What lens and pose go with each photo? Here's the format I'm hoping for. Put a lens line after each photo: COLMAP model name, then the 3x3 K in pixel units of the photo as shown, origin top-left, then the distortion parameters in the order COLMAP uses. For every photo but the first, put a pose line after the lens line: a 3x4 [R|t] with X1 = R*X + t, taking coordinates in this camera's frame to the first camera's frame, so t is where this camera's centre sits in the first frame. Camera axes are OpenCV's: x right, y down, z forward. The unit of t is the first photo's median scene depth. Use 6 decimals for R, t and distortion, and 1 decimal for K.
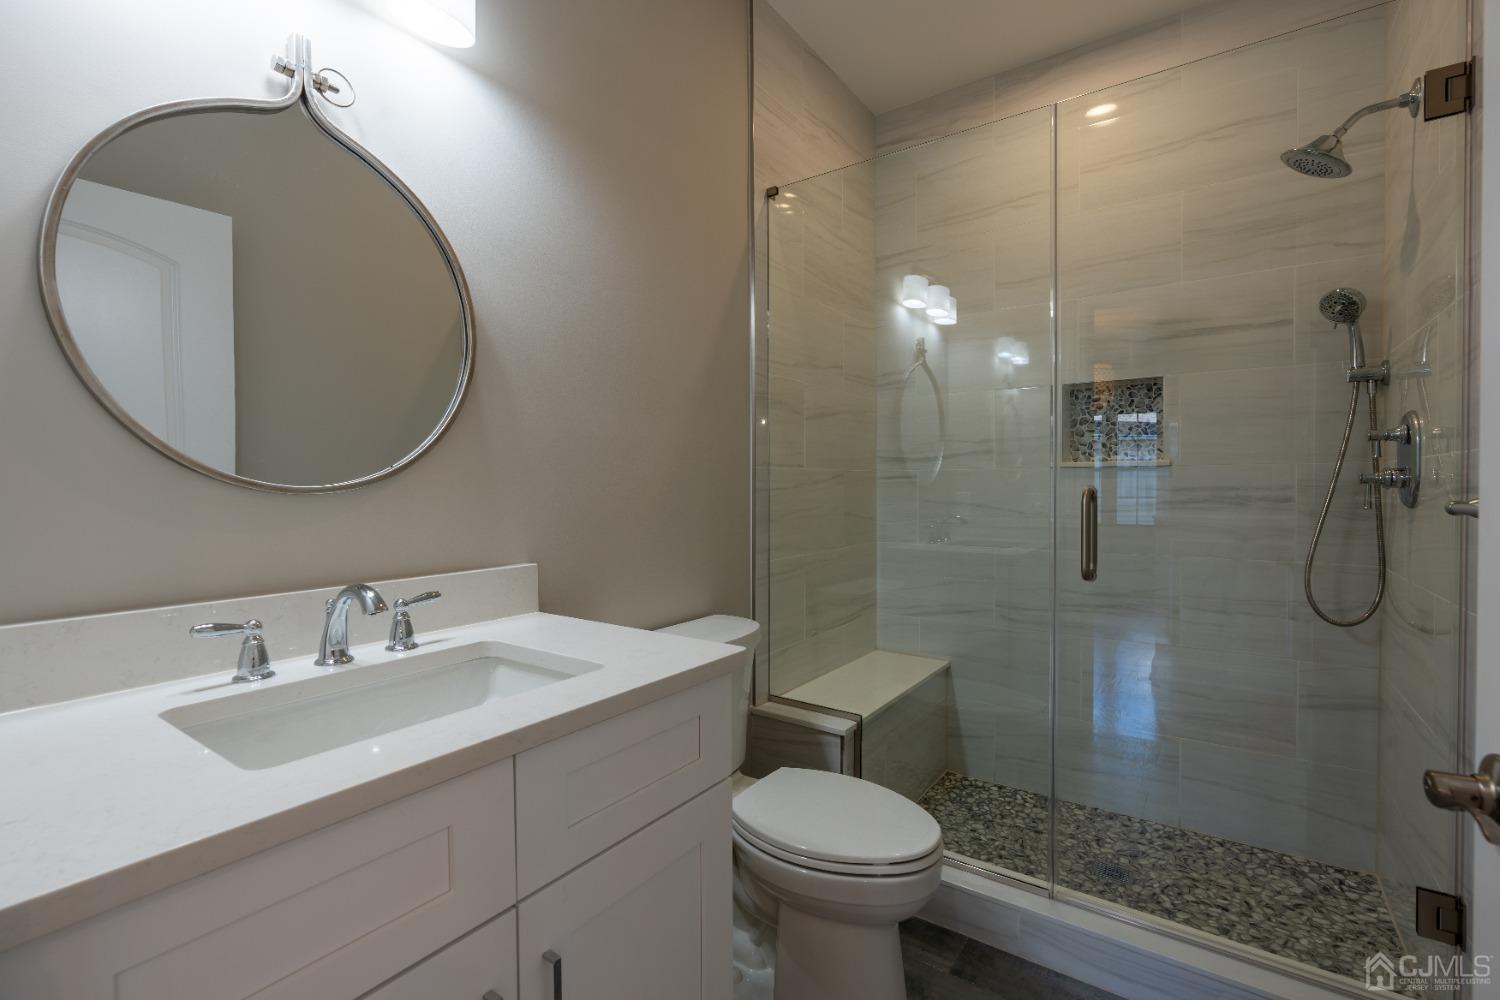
lens RADIAL K [[687.9, 0, 751.6], [0, 687.9, 497.1], [0, 0, 1]] dist [-0.003681, 0.000822]
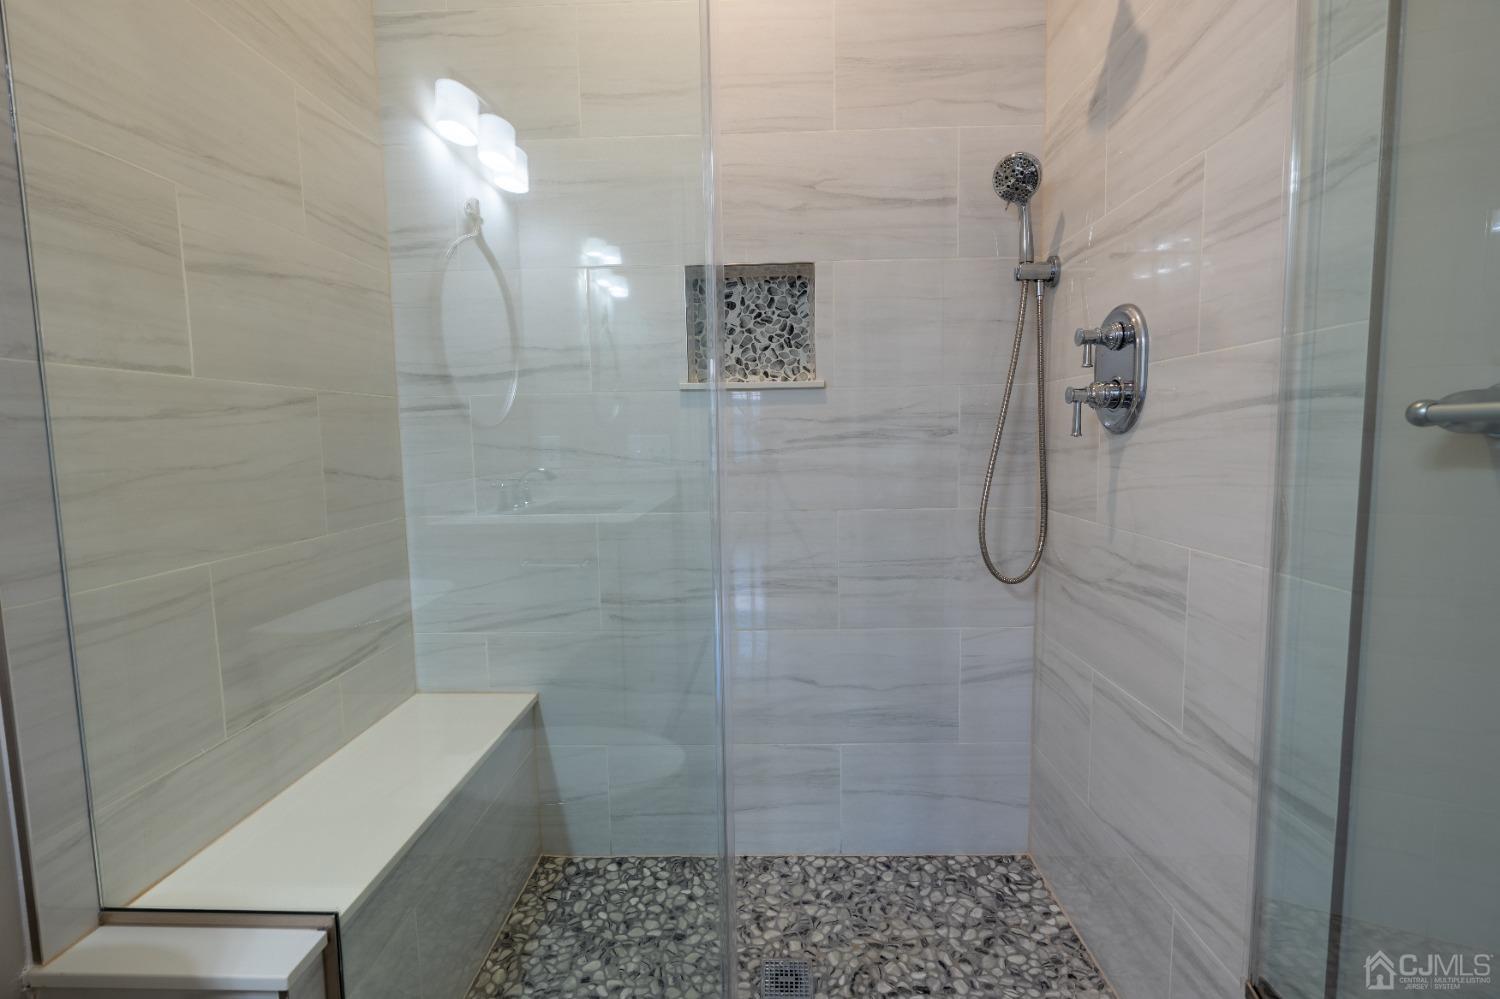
lens RADIAL K [[687.9, 0, 751.6], [0, 687.9, 496.6], [0, 0, 1]] dist [-0.003681, 0.000822]
pose [[0.839952, -0.061670, 0.539145, 0.133457], [0.025383, 0.996899, 0.074486, 0.012680], [-0.542067, -0.048879, 0.838913, 0.396994]]
